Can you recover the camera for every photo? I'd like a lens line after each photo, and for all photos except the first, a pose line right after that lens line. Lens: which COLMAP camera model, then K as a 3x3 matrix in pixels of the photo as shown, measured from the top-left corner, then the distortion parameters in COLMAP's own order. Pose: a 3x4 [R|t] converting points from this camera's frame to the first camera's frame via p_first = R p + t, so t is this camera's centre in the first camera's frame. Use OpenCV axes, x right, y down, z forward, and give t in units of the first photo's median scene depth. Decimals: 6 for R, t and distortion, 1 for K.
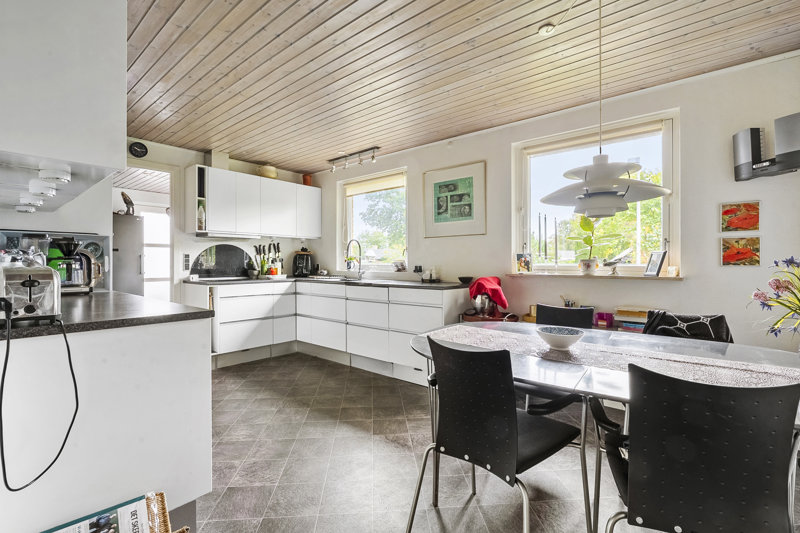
lens RADIAL K [[357.1, 0, 399.0], [0, 357.1, 258.9], [0, 0, 1]] dist [-0.000263, 0.000023]
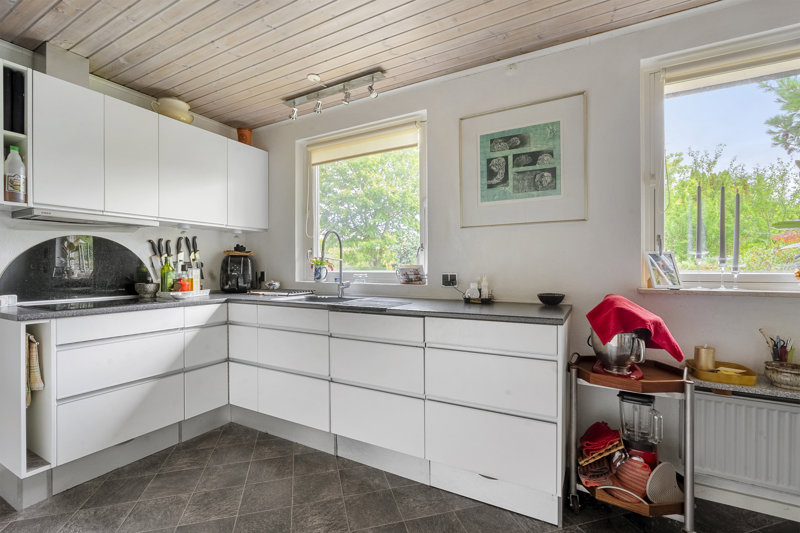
lens RADIAL K [[355.1, 0, 400.0], [0, 355.1, 266.5], [0, 0, 1]] dist [-0.001867, 0.000234]
pose [[0.981186, -0.001092, 0.193061, -0.132353], [-0.000291, 0.999975, 0.007135, 0.001419], [-0.193064, -0.007057, 0.981161, 0.403094]]
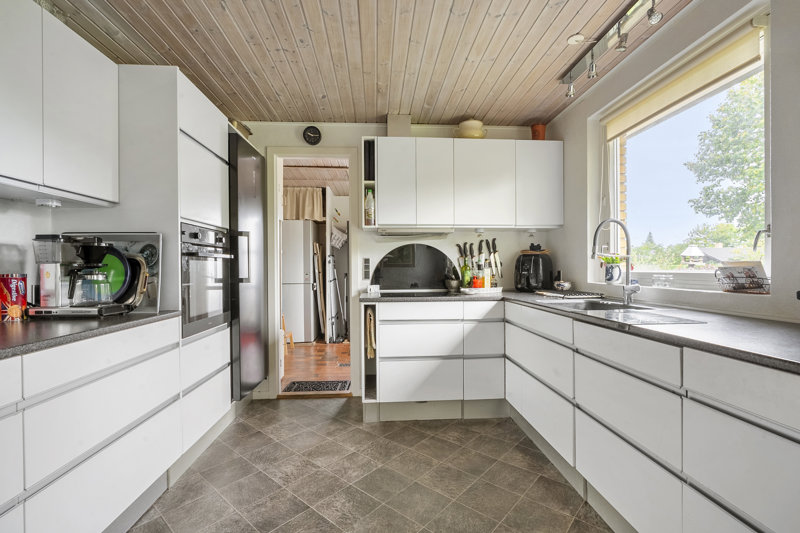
lens RADIAL K [[357.0, 0, 404.2], [0, 357.0, 269.5], [0, 0, 1]] dist [-0.012435, 0.000040]
pose [[0.699693, -0.001243, -0.714443, 0.018536], [0.013558, 0.999842, 0.011538, 0.002651], [0.714315, -0.017759, 0.699599, 0.487940]]
